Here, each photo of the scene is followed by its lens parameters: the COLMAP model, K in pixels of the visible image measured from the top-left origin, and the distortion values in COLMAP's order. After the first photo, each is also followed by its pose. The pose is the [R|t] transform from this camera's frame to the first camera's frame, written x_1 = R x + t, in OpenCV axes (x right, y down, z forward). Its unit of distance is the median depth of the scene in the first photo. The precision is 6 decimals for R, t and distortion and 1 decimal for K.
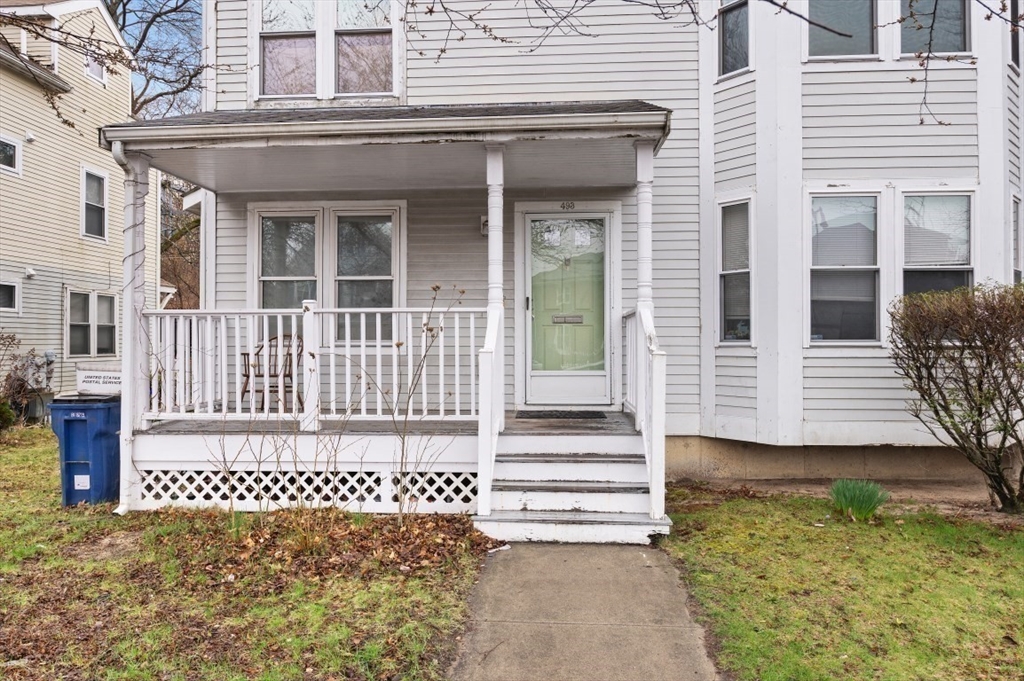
lens RADIAL K [[672.6, 0, 512.0], [0, 672.6, 340.5], [0, 0, 1]] dist [-0.005314, -0.001225]
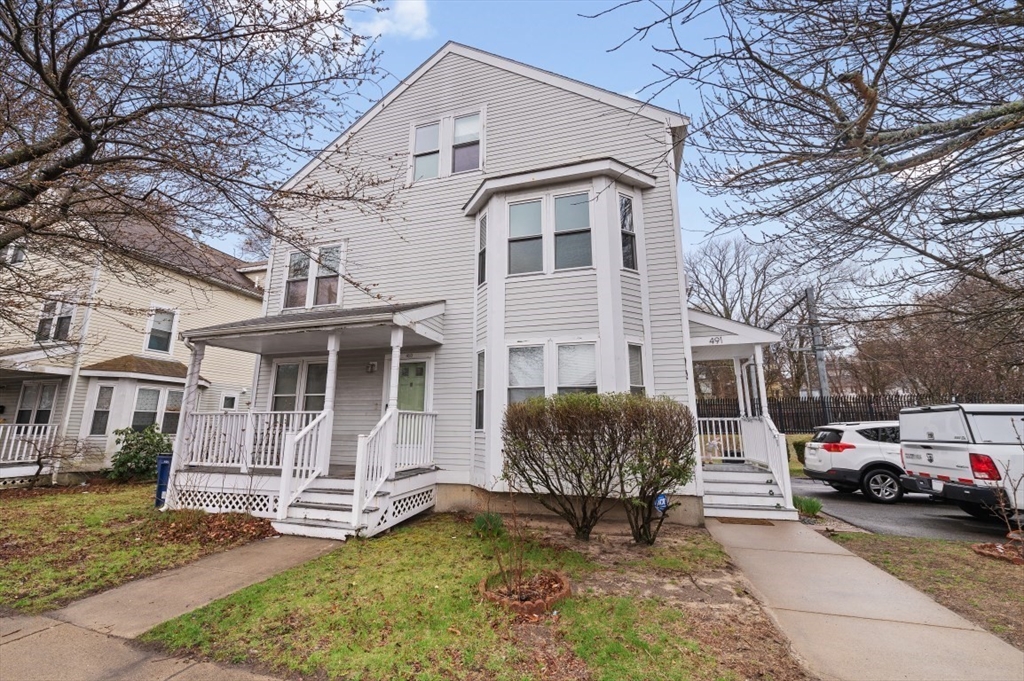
lens RADIAL K [[416.7, 0, 512.0], [0, 416.7, 340.5], [0, 0, 1]] dist [-0.014878, 0.000038]
pose [[0.974452, -0.041739, -0.220682, 0.737332], [-0.002550, 0.980460, -0.196702, -0.012970], [0.224580, 0.192239, 0.955305, -0.081226]]
